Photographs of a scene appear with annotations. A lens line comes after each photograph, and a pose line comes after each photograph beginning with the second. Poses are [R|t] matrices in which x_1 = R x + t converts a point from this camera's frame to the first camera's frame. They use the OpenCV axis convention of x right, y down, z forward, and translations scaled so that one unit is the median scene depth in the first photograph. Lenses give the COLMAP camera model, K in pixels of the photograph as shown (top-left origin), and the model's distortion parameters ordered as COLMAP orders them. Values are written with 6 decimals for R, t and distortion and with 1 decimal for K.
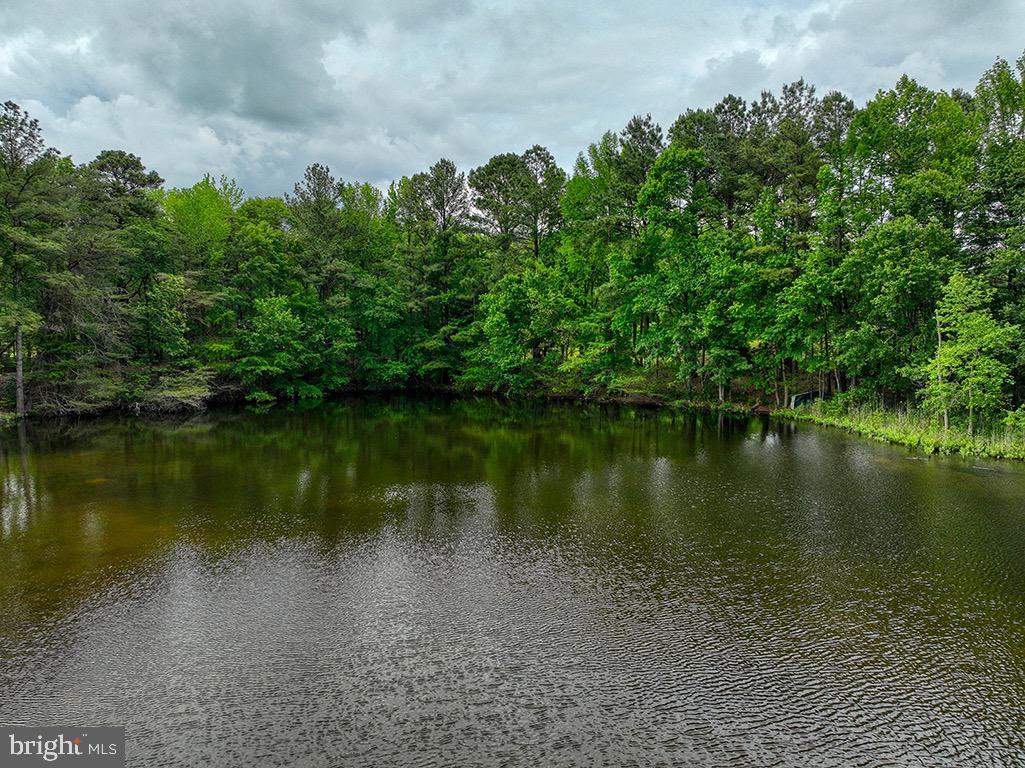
lens RADIAL K [[714.4, 0, 512.8], [0, 714.4, 380.8], [0, 0, 1]] dist [0.010830, 0.005540]
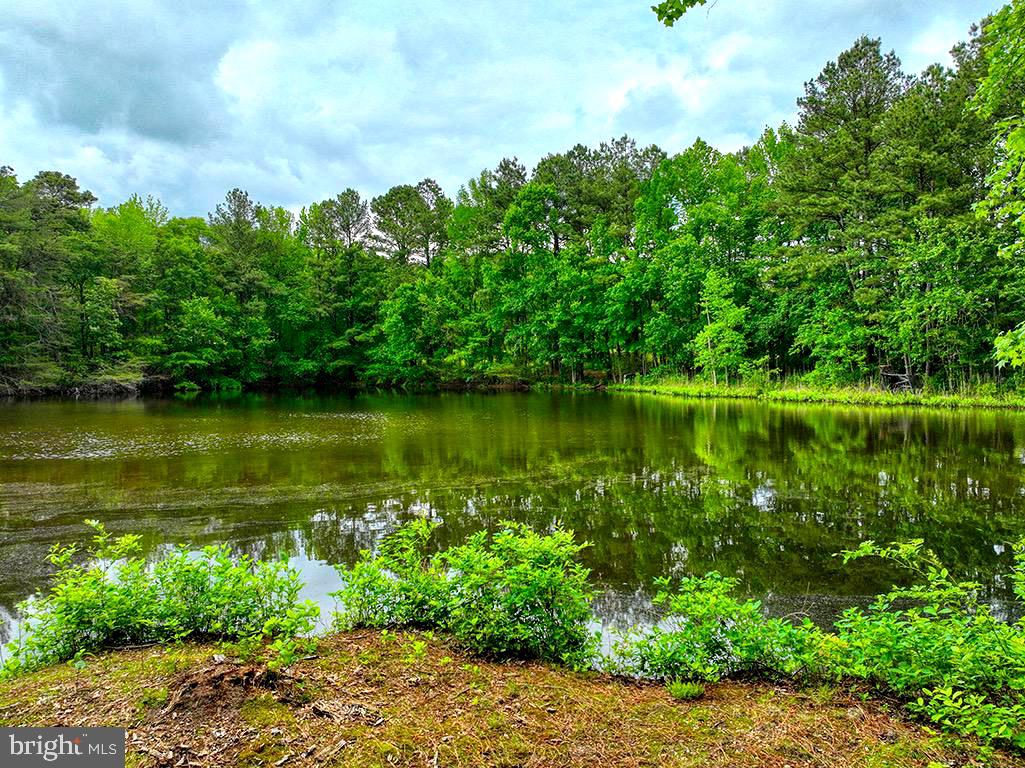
lens RADIAL K [[714.4, 0, 512.4], [0, 714.4, 386.6], [0, 0, 1]] dist [0.010830, 0.005540]
pose [[0.992479, -0.004909, 0.122313, 0.028518], [0.010147, 0.999056, -0.042240, 0.079372], [-0.121990, 0.043164, 0.991592, -0.213333]]
